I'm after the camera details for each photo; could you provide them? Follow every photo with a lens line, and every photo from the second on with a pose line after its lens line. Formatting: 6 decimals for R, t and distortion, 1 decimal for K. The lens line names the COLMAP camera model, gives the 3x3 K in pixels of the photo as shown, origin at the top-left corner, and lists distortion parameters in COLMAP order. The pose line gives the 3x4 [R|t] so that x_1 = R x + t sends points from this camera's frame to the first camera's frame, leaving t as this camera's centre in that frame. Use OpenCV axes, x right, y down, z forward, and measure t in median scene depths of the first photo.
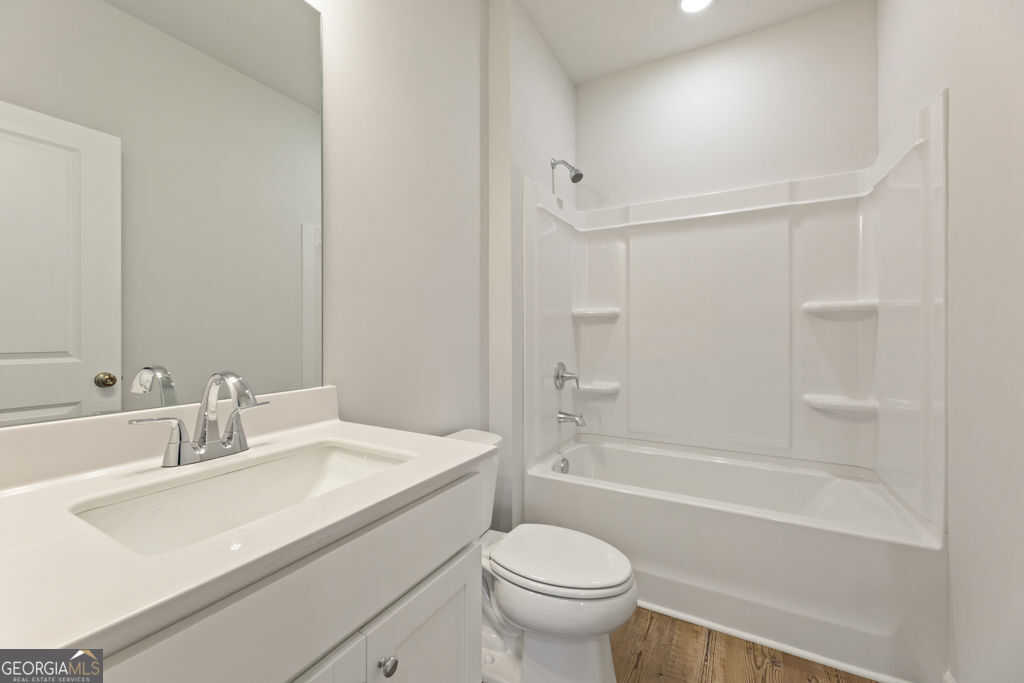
lens RADIAL K [[416.1, 0, 509.0], [0, 416.1, 334.9], [0, 0, 1]] dist [0.004589, 0.000052]
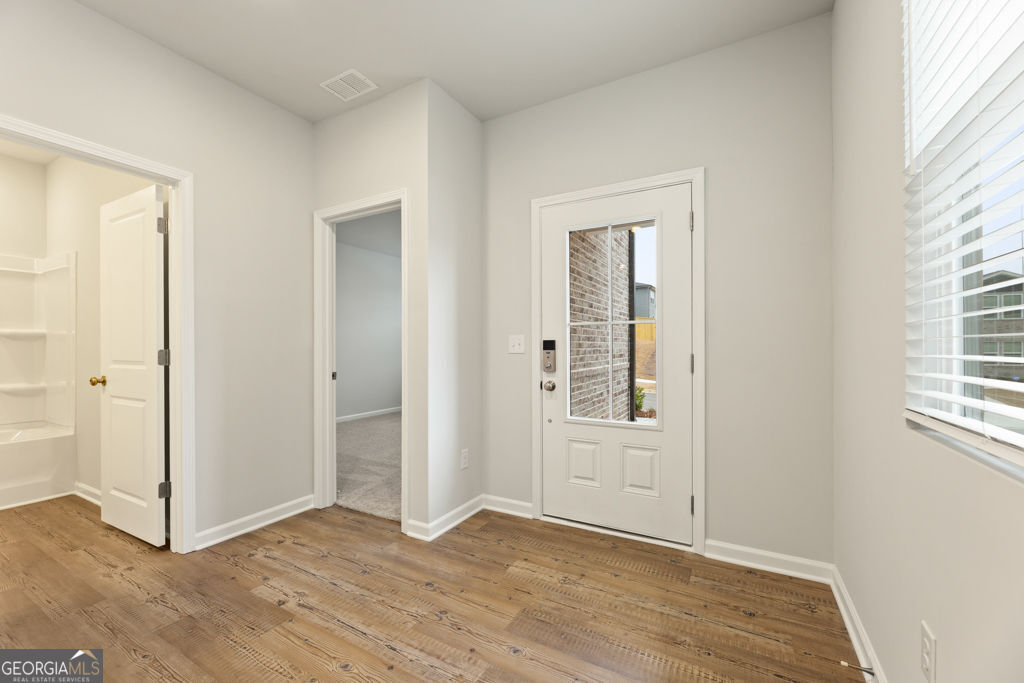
lens RADIAL K [[416.1, 0, 509.5], [0, 416.1, 347.6], [0, 0, 1]] dist [0.004589, 0.000052]
pose [[0.013069, 0.005130, 0.999901, -0.993178], [0.004283, 0.999977, -0.005186, 0.014654], [-0.999905, 0.004351, 0.013047, -1.132557]]
